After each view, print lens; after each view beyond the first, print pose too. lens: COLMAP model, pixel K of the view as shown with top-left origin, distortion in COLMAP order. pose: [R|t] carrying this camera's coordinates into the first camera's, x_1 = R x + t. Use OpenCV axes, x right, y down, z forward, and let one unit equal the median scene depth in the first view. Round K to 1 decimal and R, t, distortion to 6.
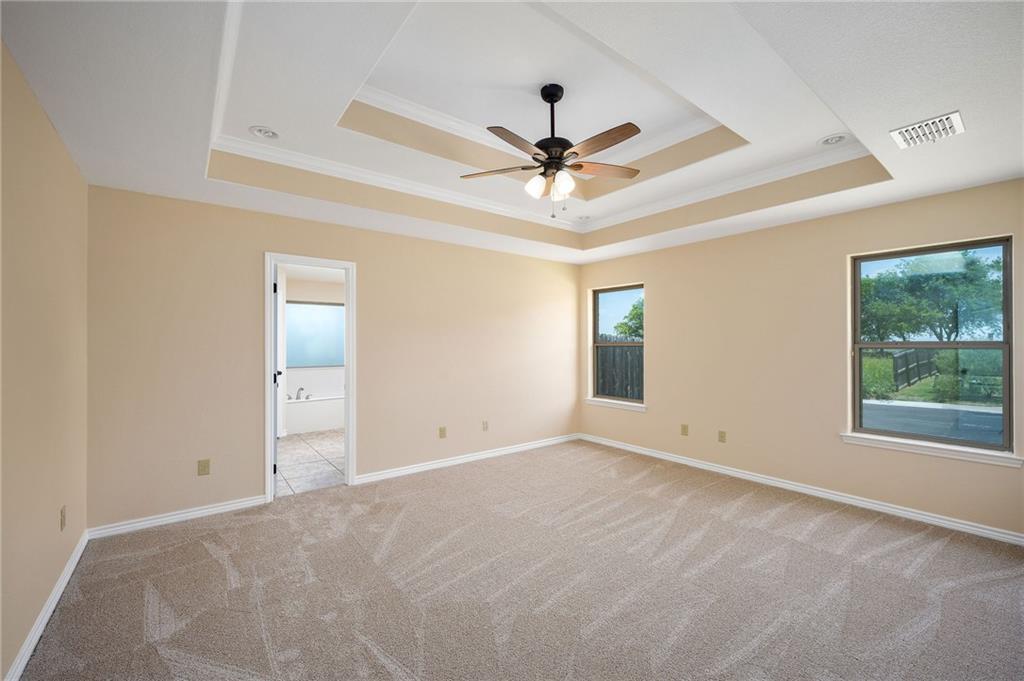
lens RADIAL K [[409.3, 0, 514.1], [0, 409.3, 346.0], [0, 0, 1]] dist [-0.000768, -0.000116]
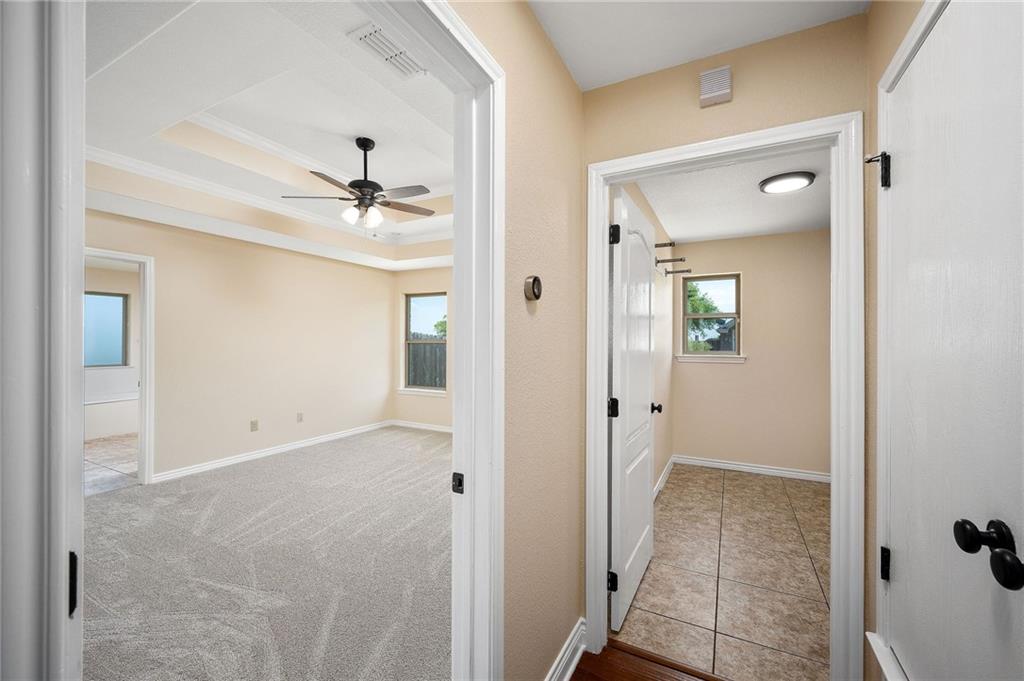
lens RADIAL K [[415.1, 0, 512.0], [0, 415.1, 340.5], [0, 0, 1]] dist [-0.000903, -0.000228]
pose [[0.914048, 0.006731, 0.405549, -0.007825], [-0.003490, 0.999956, -0.008731, 0.003264], [-0.405590, 0.006565, 0.914032, -0.293778]]
